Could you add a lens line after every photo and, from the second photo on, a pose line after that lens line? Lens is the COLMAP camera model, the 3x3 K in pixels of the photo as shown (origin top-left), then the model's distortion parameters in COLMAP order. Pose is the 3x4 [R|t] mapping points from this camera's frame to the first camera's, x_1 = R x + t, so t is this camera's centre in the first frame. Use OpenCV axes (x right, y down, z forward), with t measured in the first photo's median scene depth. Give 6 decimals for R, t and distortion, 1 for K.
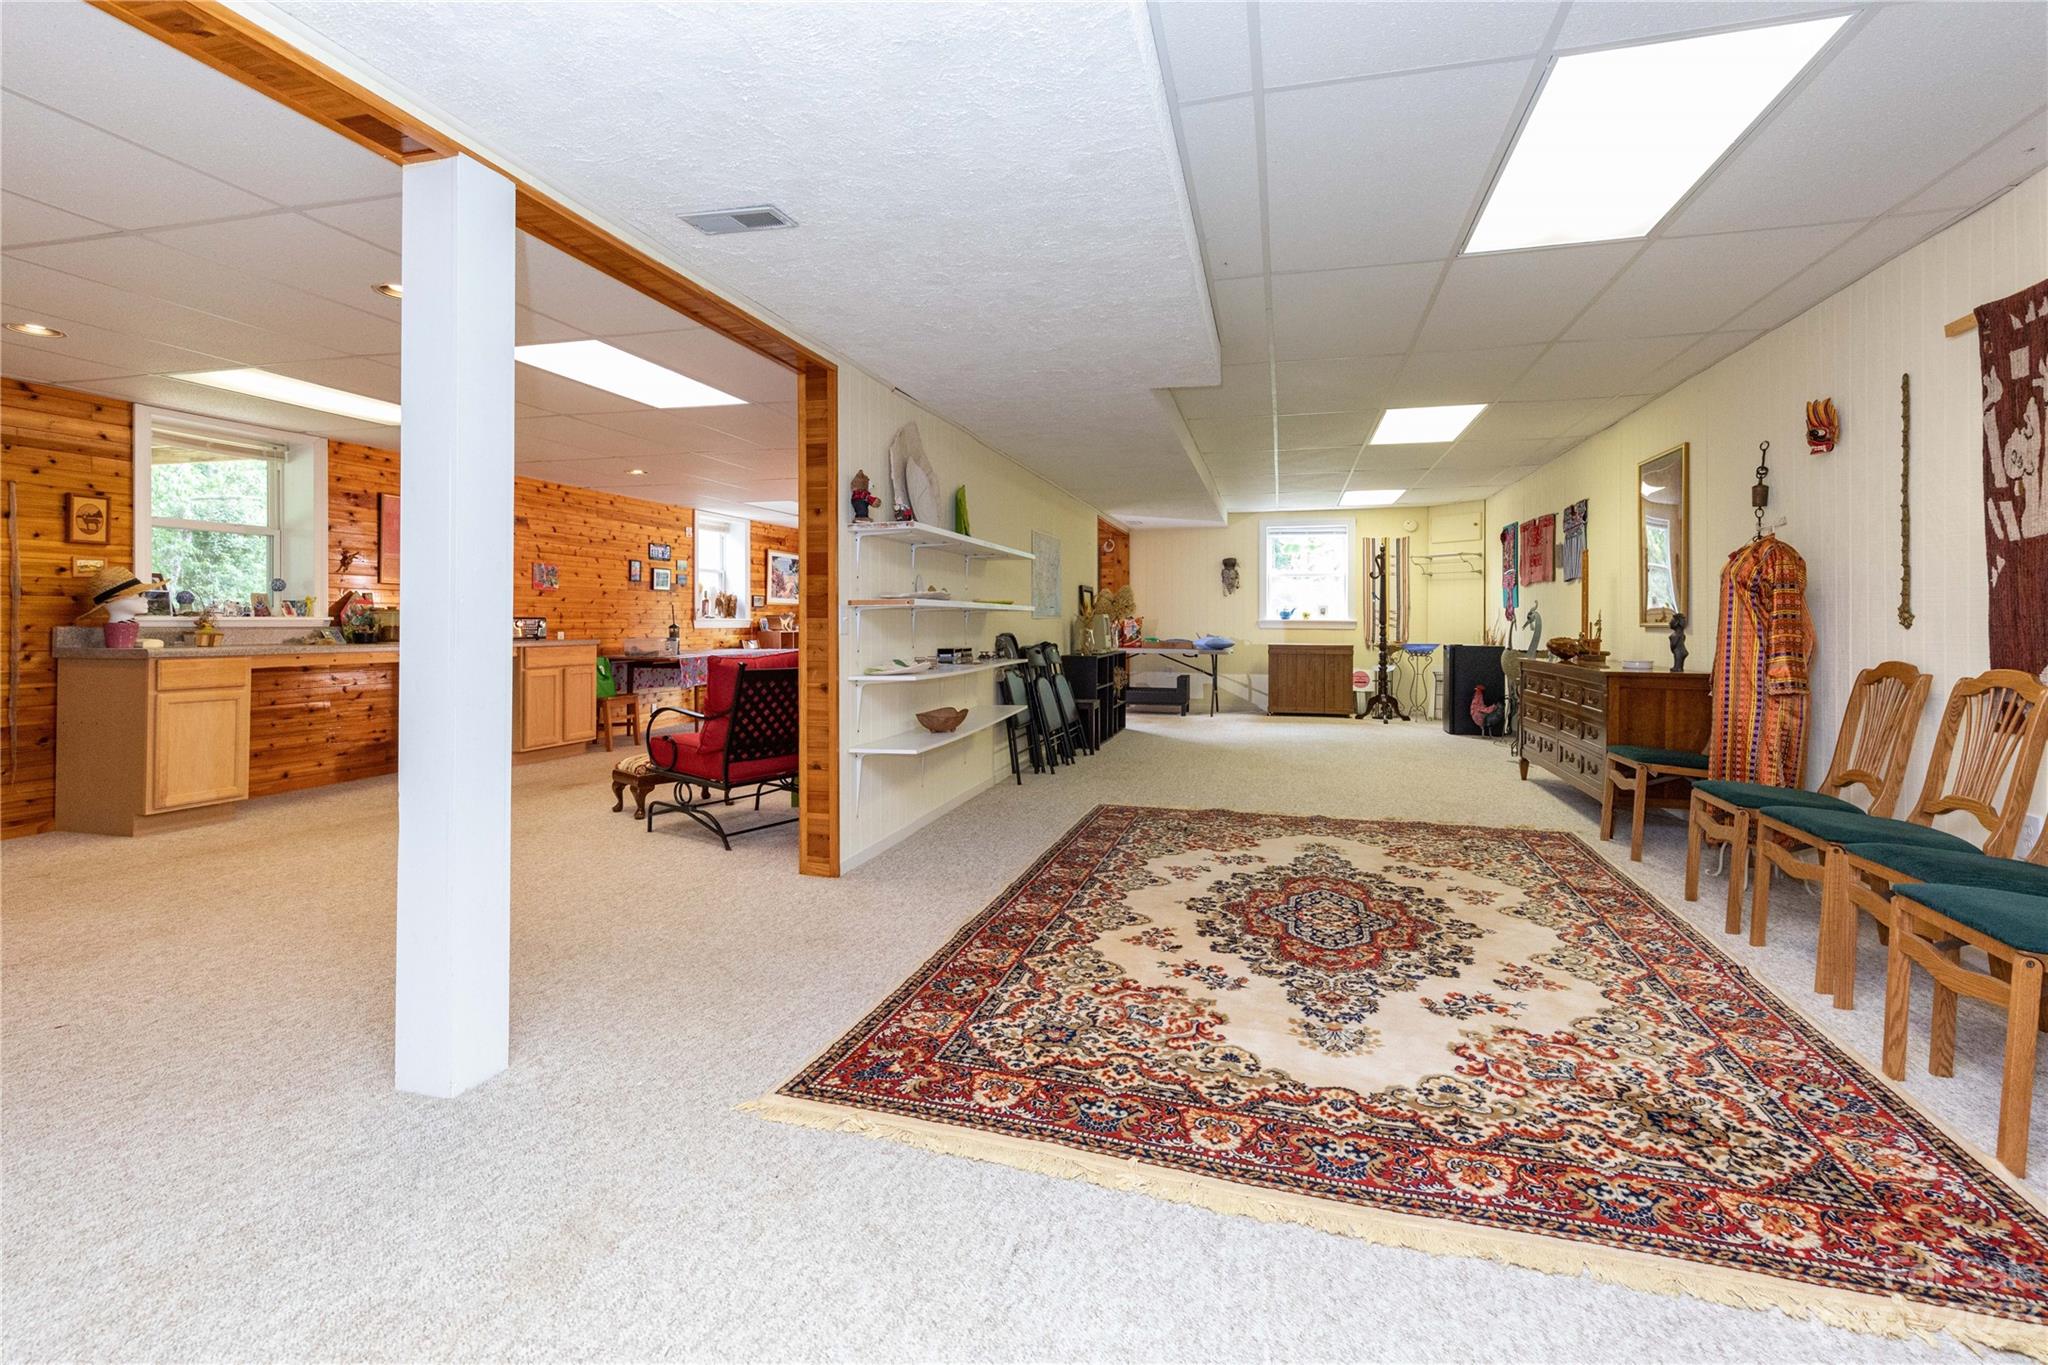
lens RADIAL K [[949.1, 0, 996.5], [0, 949.1, 616.8], [0, 0, 1]] dist [0.014944, -0.003340]
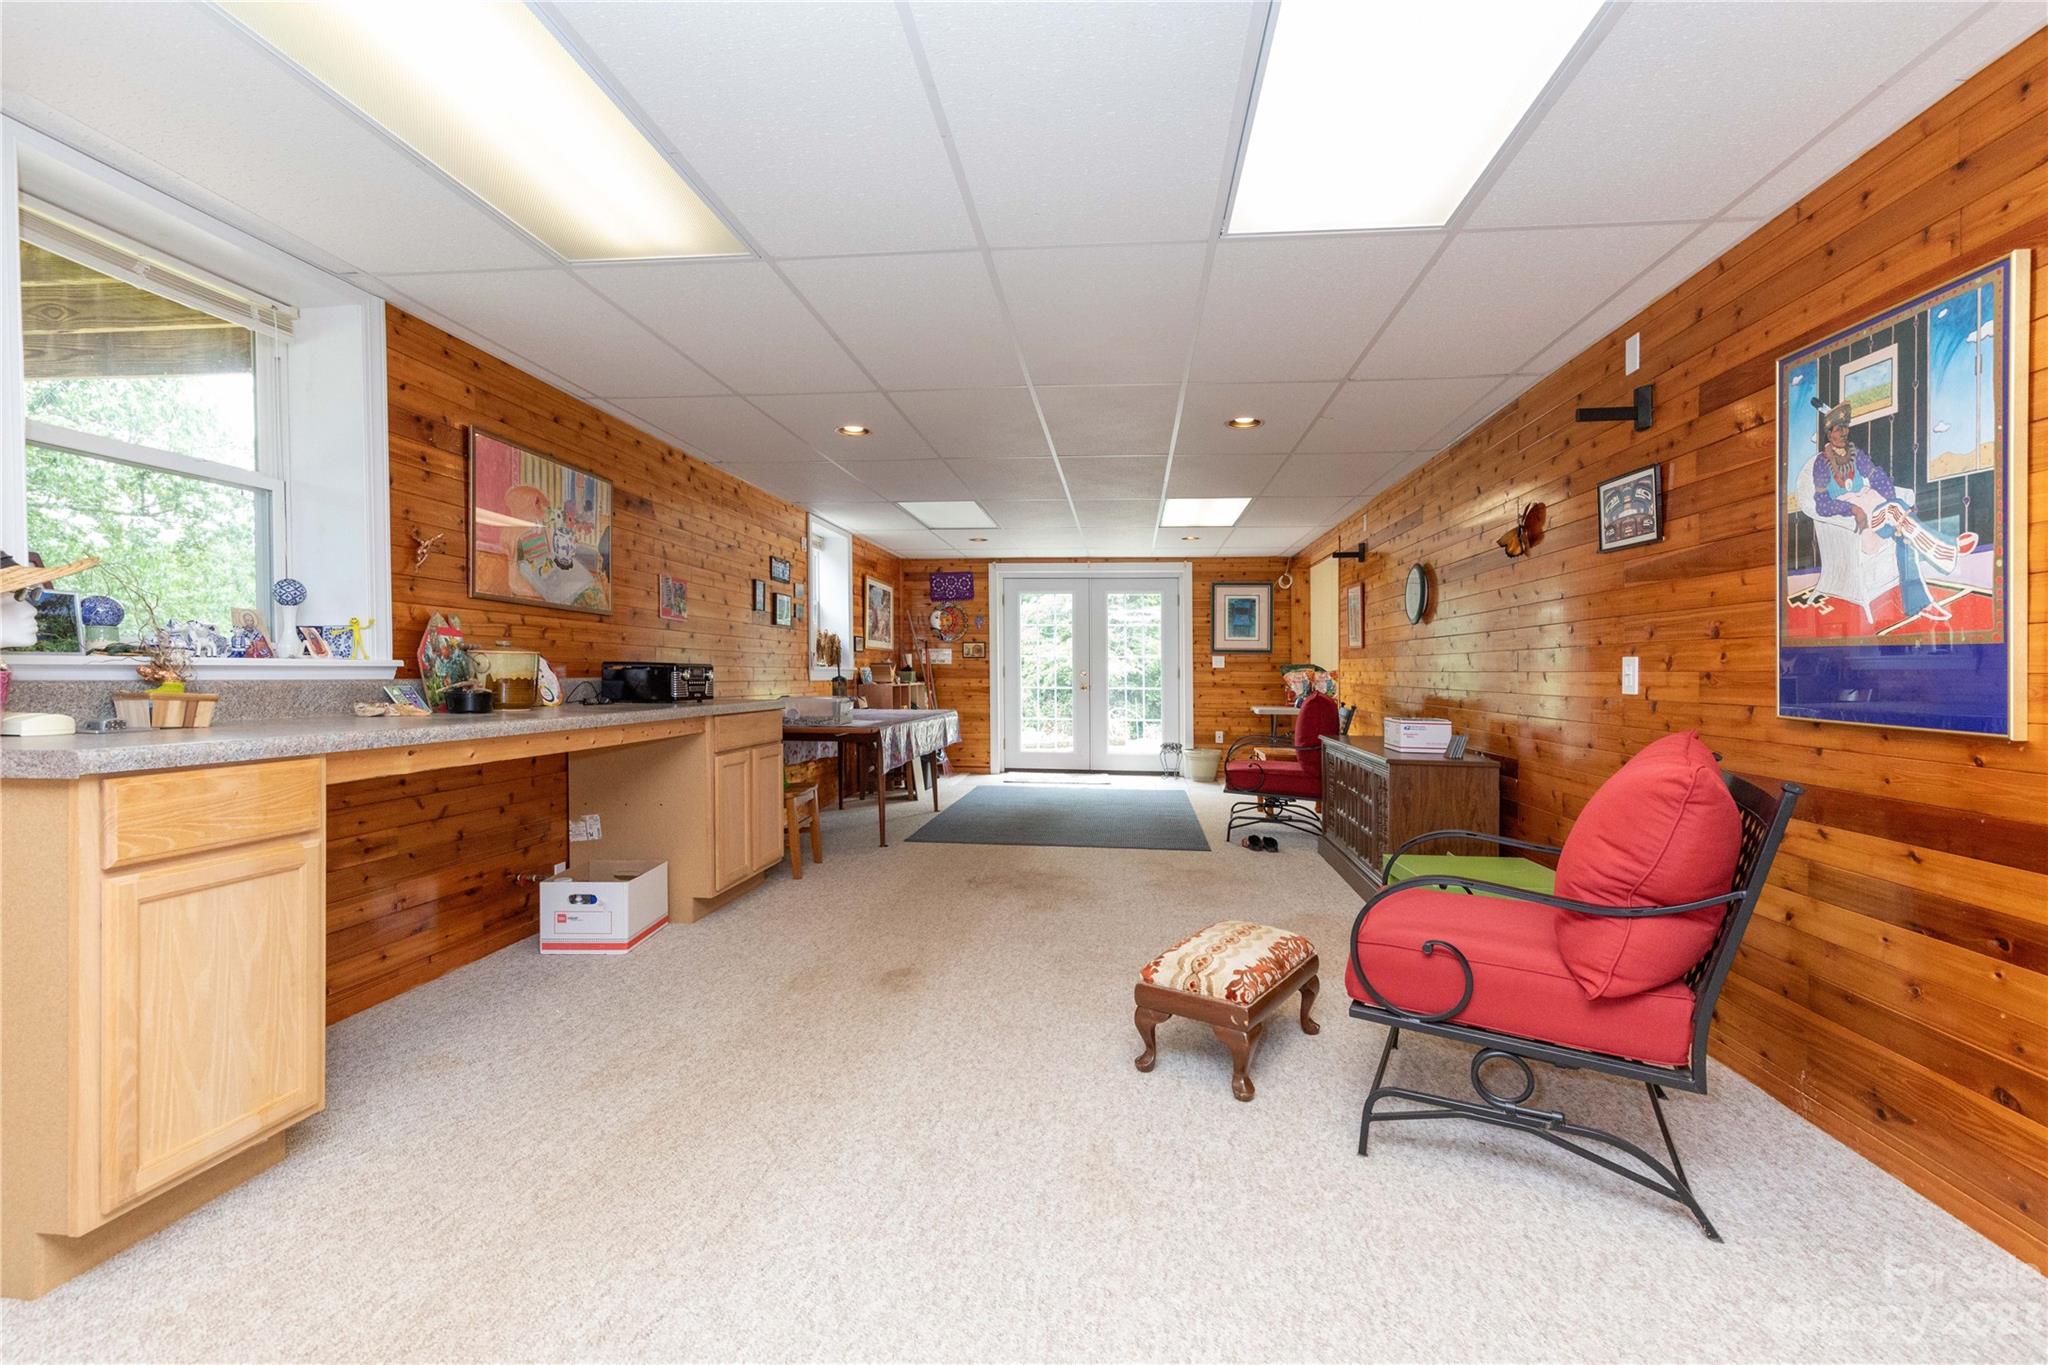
lens RADIAL K [[949.1, 0, 1028.5], [0, 949.1, 680.9], [0, 0, 1]] dist [0.014944, -0.003340]
pose [[0.985366, 0.004754, 0.170384, -0.458331], [-0.007248, 0.999875, 0.014017, 0.001397], [-0.170296, -0.015046, 0.985278, 0.454957]]
